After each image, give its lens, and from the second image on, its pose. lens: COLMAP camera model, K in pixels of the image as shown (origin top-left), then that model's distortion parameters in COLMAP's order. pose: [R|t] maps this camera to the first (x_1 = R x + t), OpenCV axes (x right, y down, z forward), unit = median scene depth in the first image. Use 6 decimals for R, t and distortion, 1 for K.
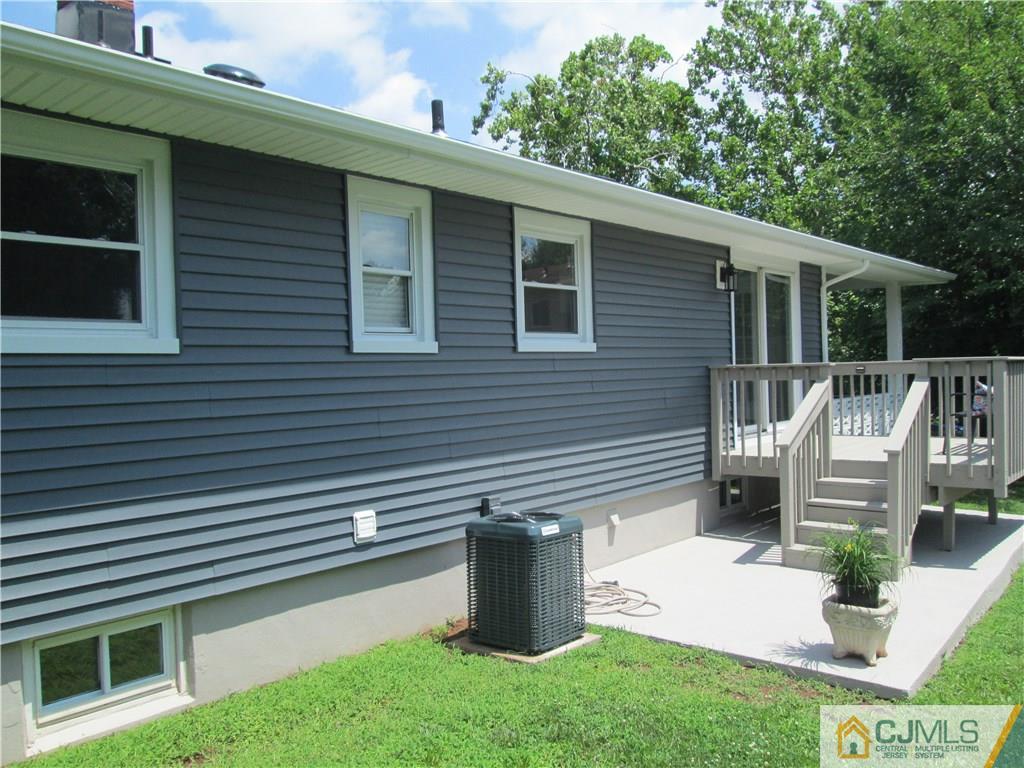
lens RADIAL K [[862.9, 0, 512.0], [0, 862.9, 384.0], [0, 0, 1]] dist [-0.034246, 0.012049]
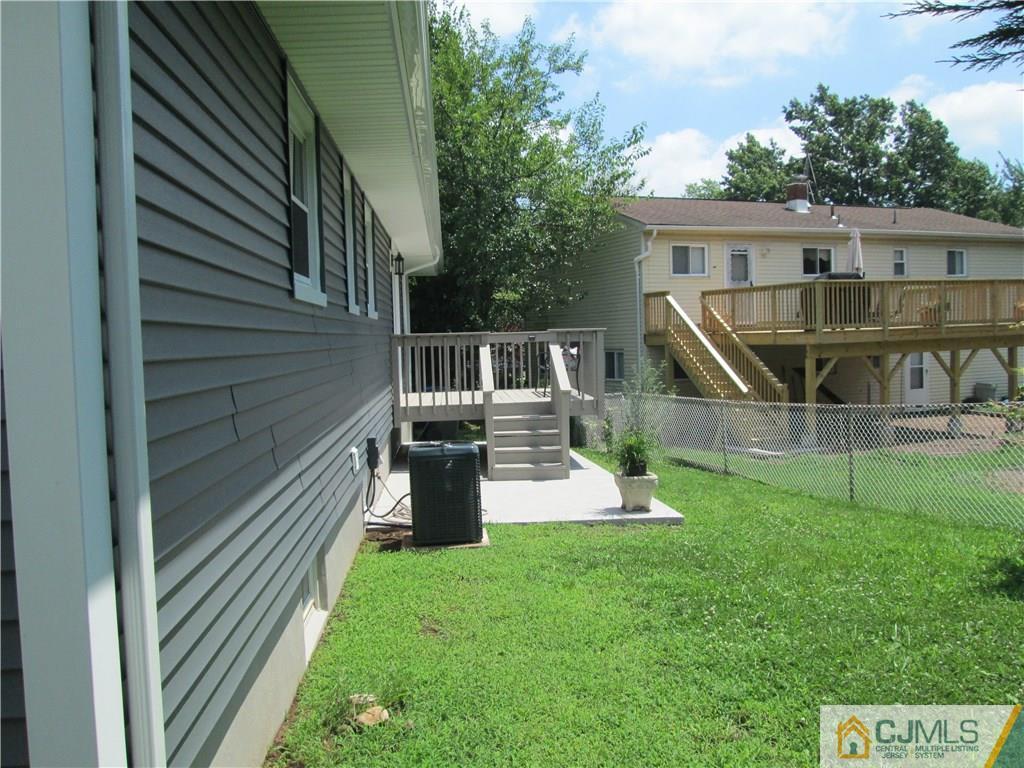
lens RADIAL K [[862.9, 0, 512.0], [0, 862.9, 384.0], [0, 0, 1]] dist [-0.034246, 0.012049]
pose [[0.706543, -0.030707, 0.707003, -0.821121], [0.020534, 0.999527, 0.022892, 0.037470], [-0.707372, -0.001656, 0.706840, 0.017033]]
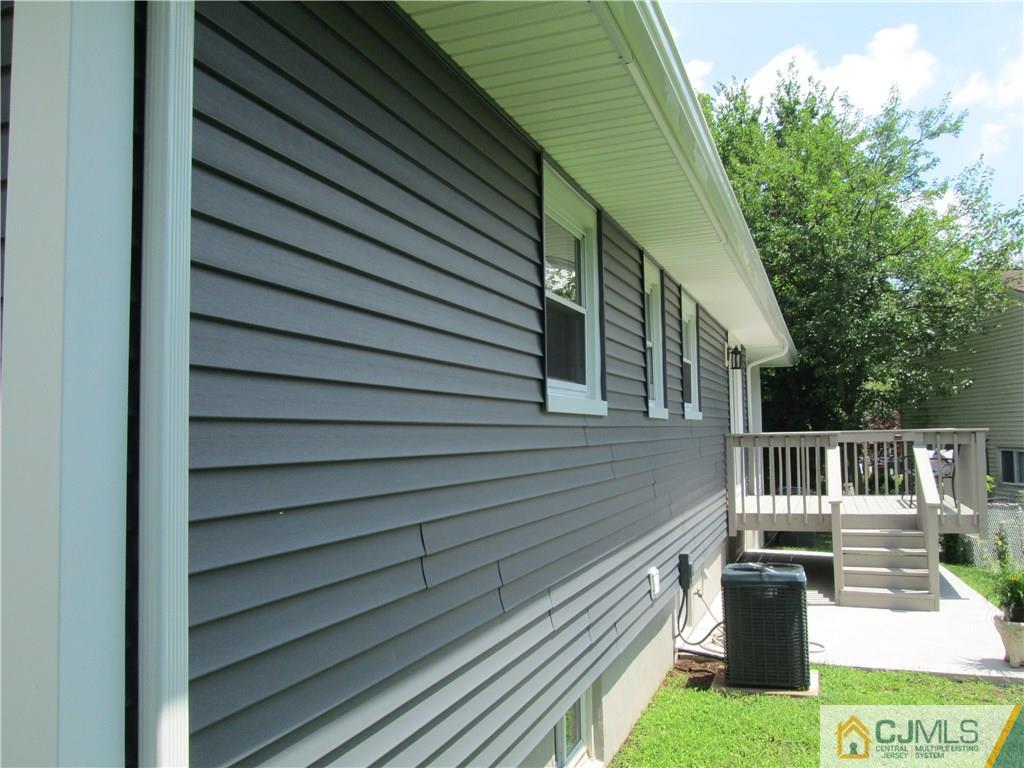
lens RADIAL K [[862.9, 0, 512.0], [0, 862.9, 384.0], [0, 0, 1]] dist [-0.034246, 0.012049]
pose [[0.934973, 0.030516, 0.353403, -0.688708], [-0.001000, 0.996515, -0.083402, 0.011579], [-0.354717, 0.077626, 0.931746, 0.063707]]
